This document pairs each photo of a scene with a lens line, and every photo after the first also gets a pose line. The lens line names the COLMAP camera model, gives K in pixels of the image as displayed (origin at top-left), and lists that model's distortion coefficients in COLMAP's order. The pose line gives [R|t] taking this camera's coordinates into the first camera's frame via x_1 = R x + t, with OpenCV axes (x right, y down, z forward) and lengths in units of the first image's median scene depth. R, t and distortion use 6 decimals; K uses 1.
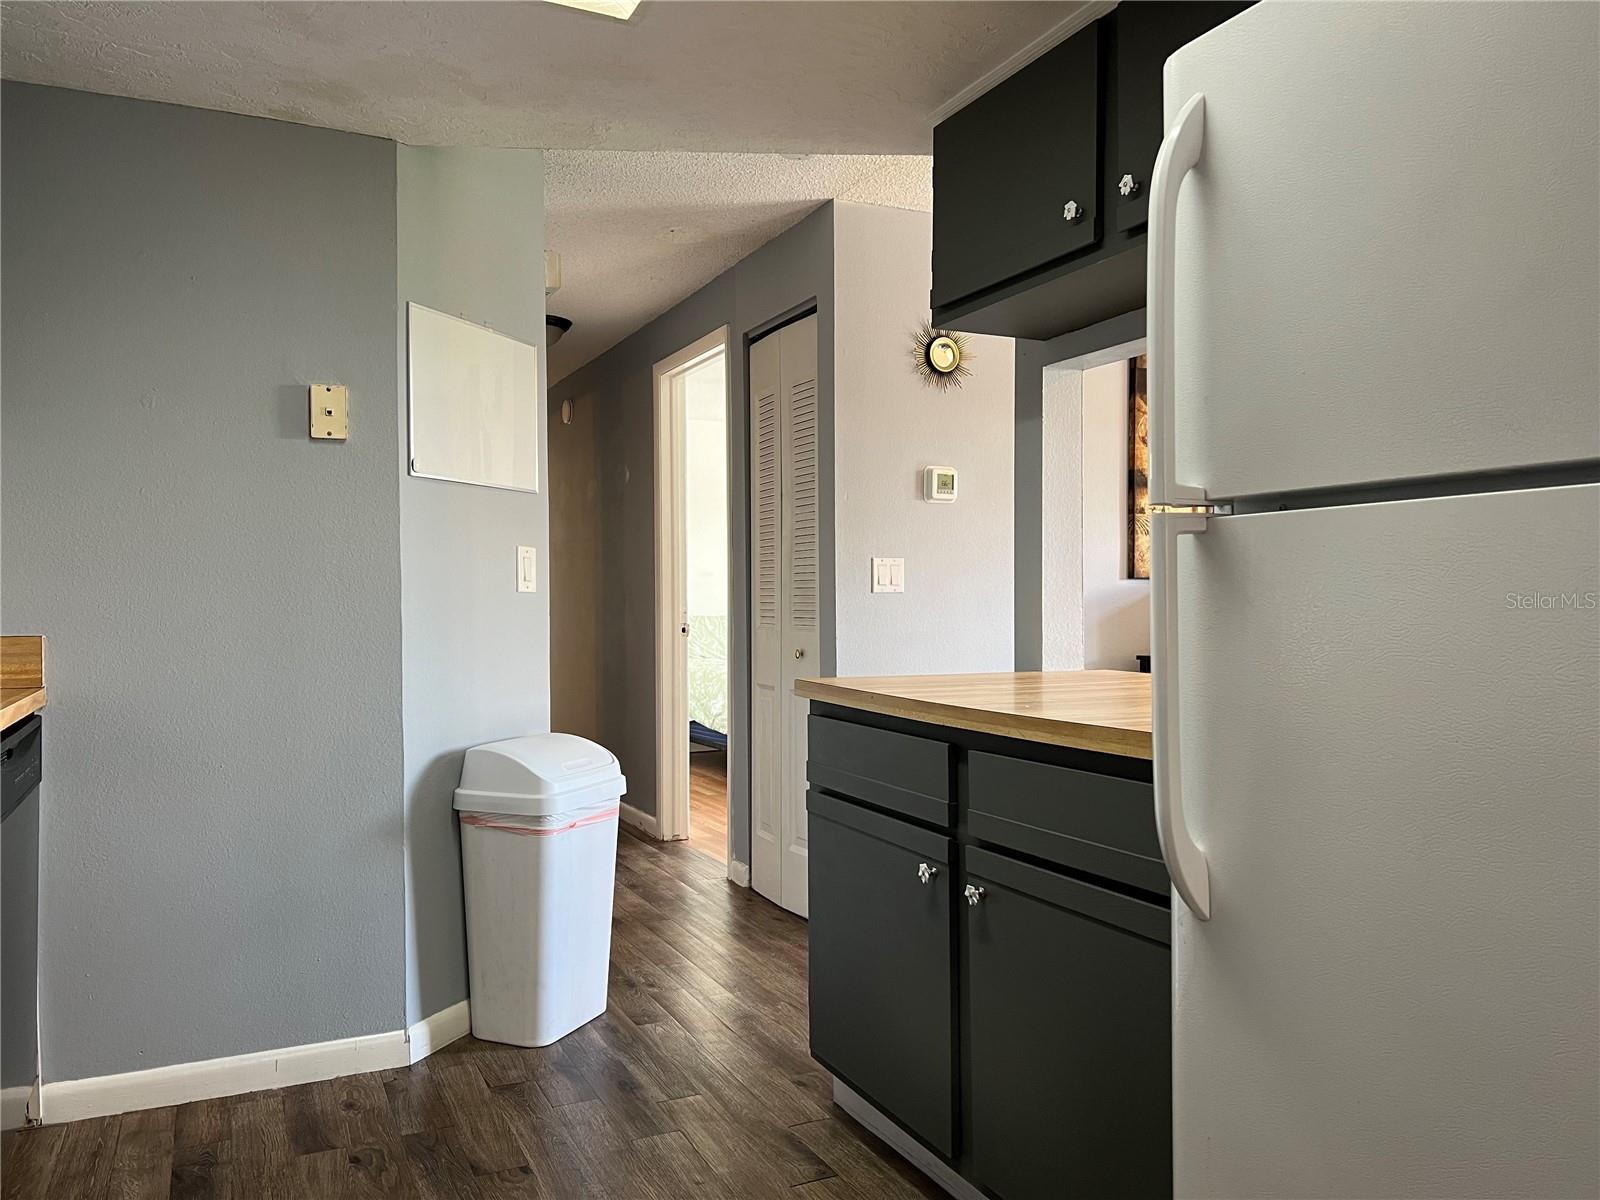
lens RADIAL K [[1209.2, 0, 798.2], [0, 1209.2, 598.9], [0, 0, 1]] dist [0.045528, -0.048380]
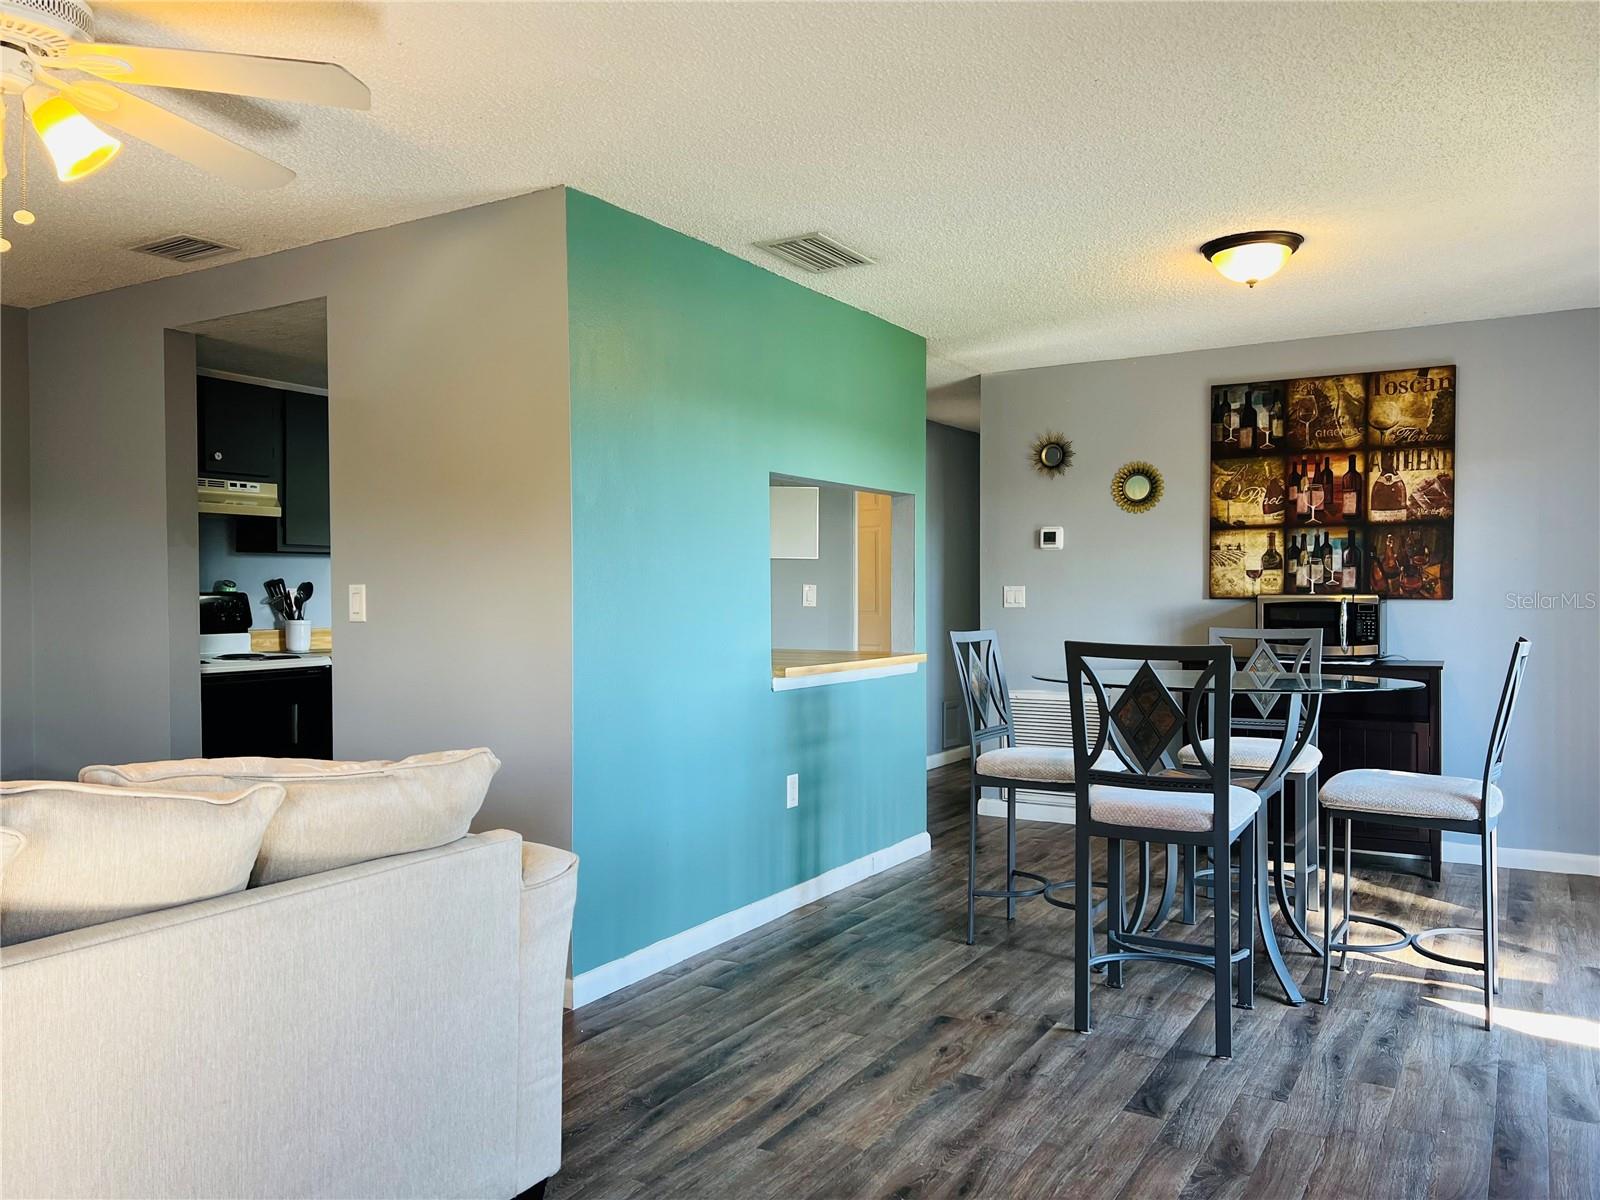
lens RADIAL K [[1209.2, 0, 789.7], [0, 1209.2, 599.2], [0, 0, 1]] dist [0.045528, -0.048380]
pose [[0.558180, 0.011584, -0.829639, 1.219500], [-0.003621, 0.999927, 0.011526, -0.032361], [0.829712, -0.003430, 0.558181, -0.147009]]
